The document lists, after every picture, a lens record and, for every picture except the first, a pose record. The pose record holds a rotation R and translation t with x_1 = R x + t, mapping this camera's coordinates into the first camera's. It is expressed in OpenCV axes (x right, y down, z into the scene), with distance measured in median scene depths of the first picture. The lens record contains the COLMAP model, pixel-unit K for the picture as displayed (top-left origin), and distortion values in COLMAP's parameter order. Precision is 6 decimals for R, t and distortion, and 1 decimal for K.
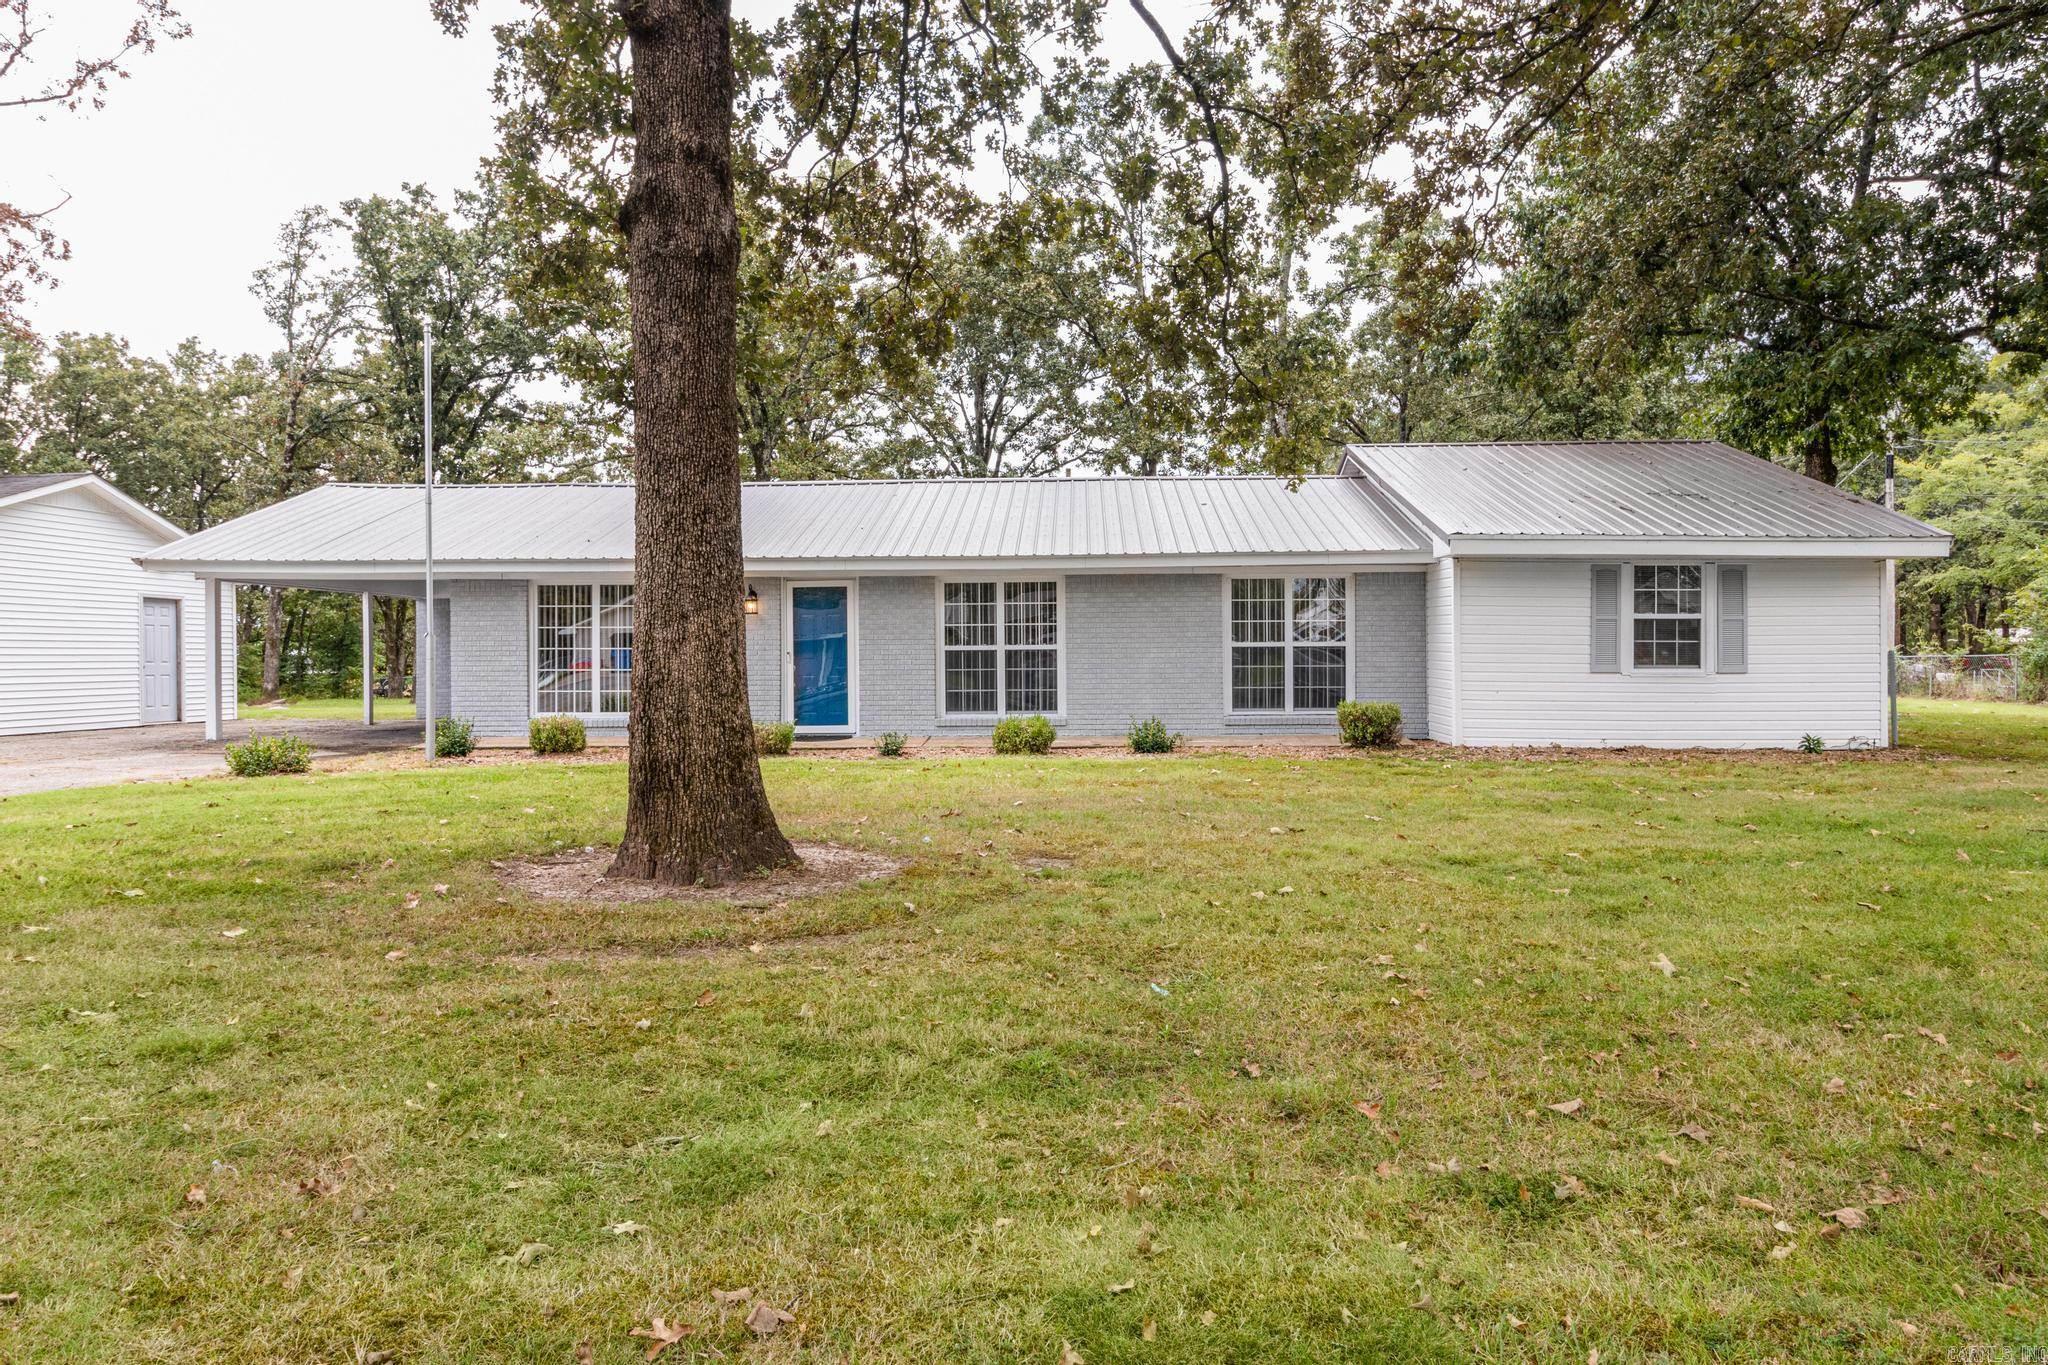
lens RADIAL K [[1391.0, 0, 1026.1], [0, 1391.0, 669.3], [0, 0, 1]] dist [0.000194, 0.001502]
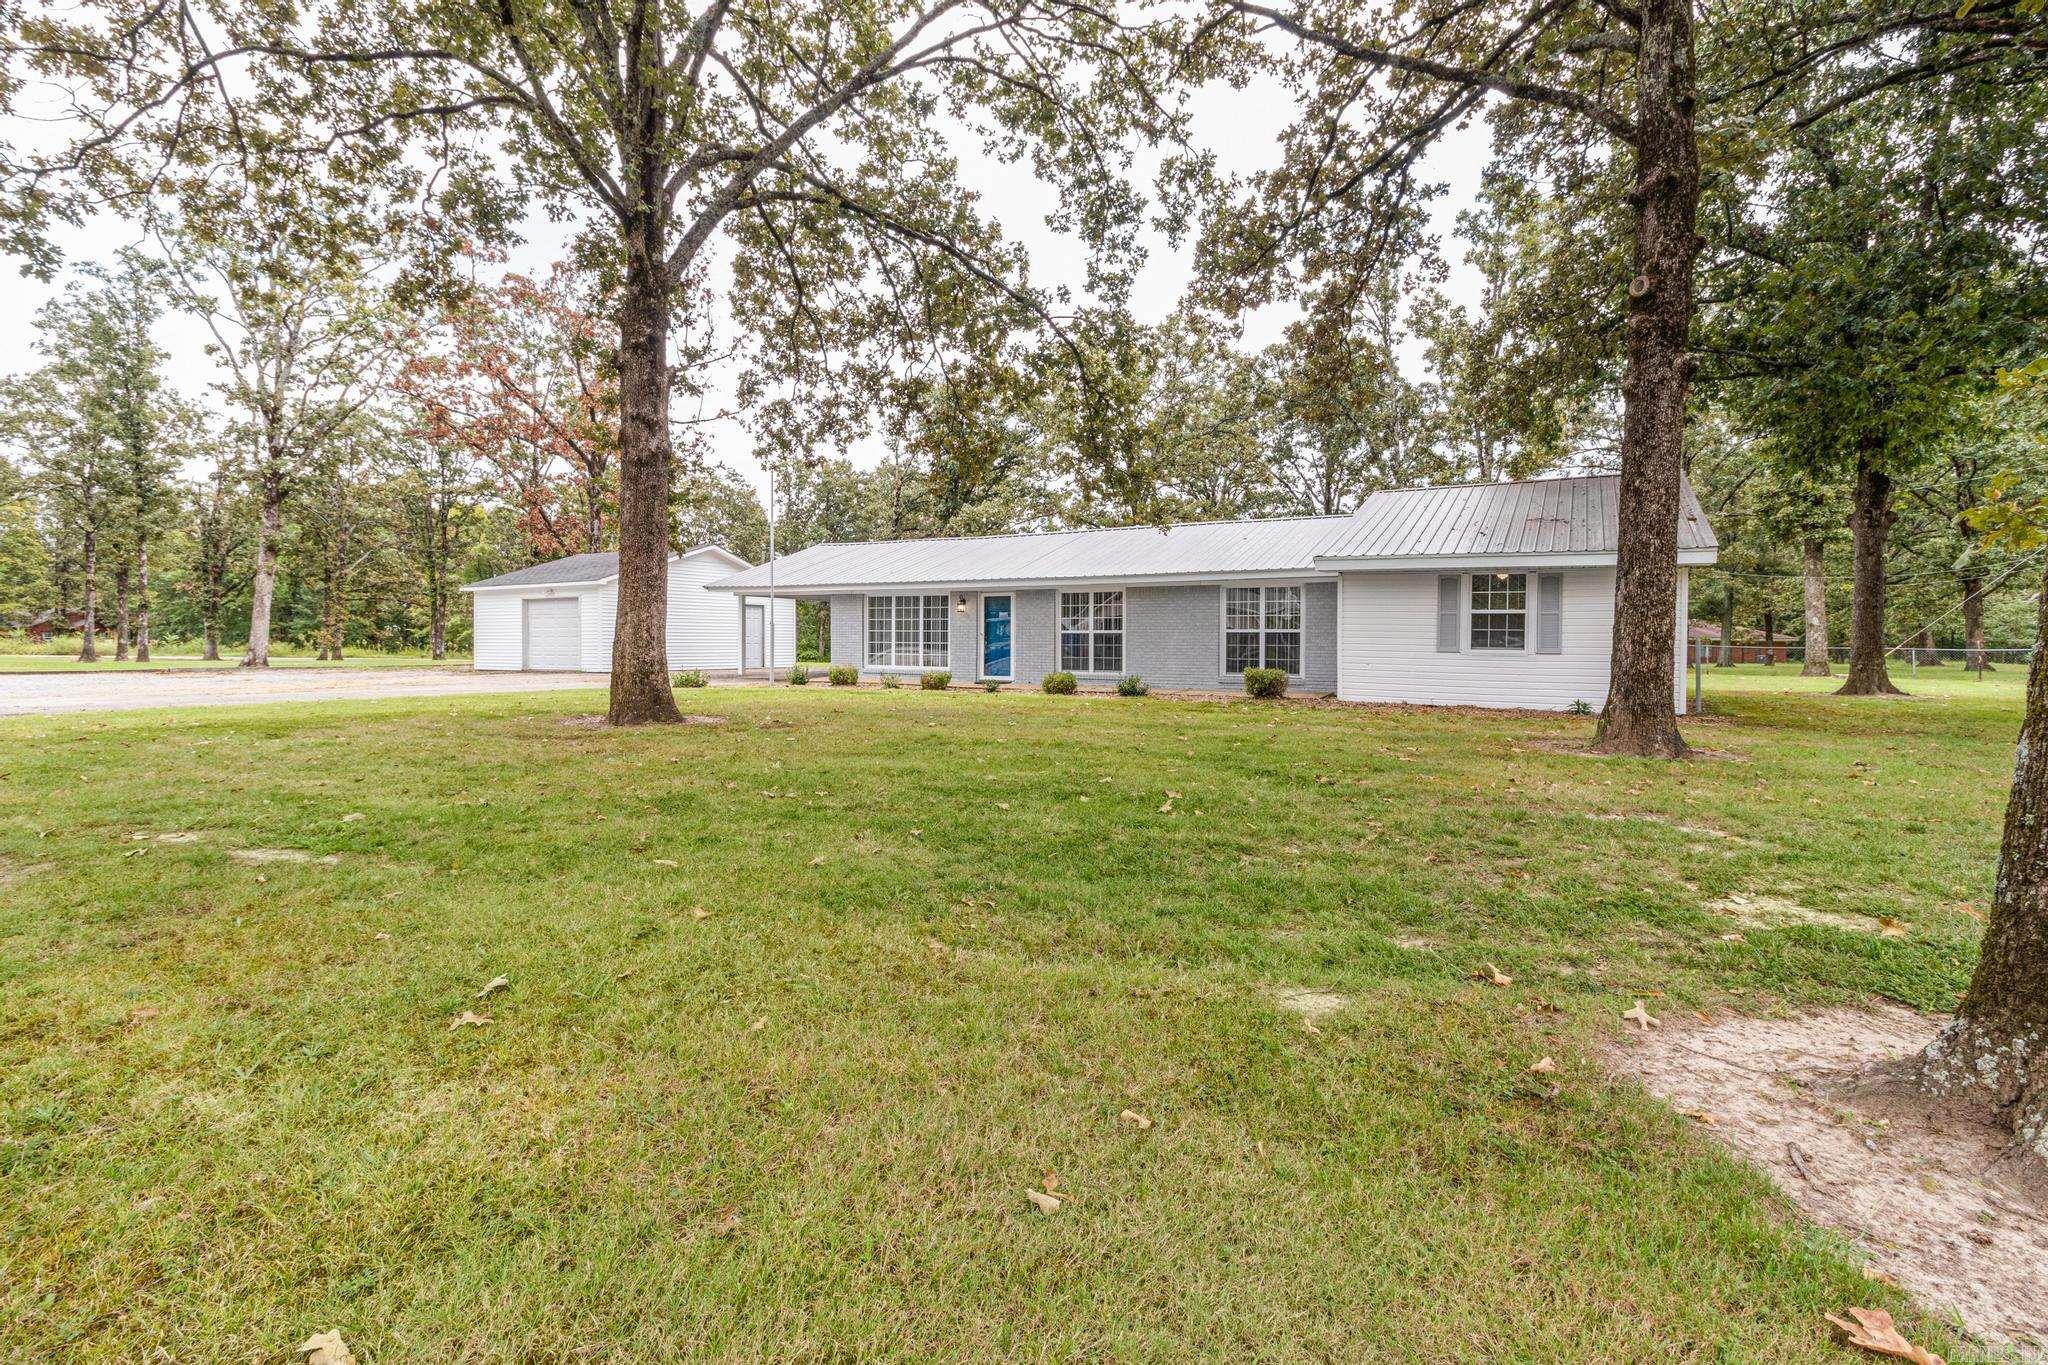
lens RADIAL K [[938.5, 0, 1021.1], [0, 938.5, 674.1], [0, 0, 1]] dist [0.000795, -0.000231]
pose [[0.889552, 0.025348, -0.456129, 0.455800], [-0.010466, 0.999328, 0.035122, -0.003968], [0.456713, -0.026469, 0.889220, -0.038189]]
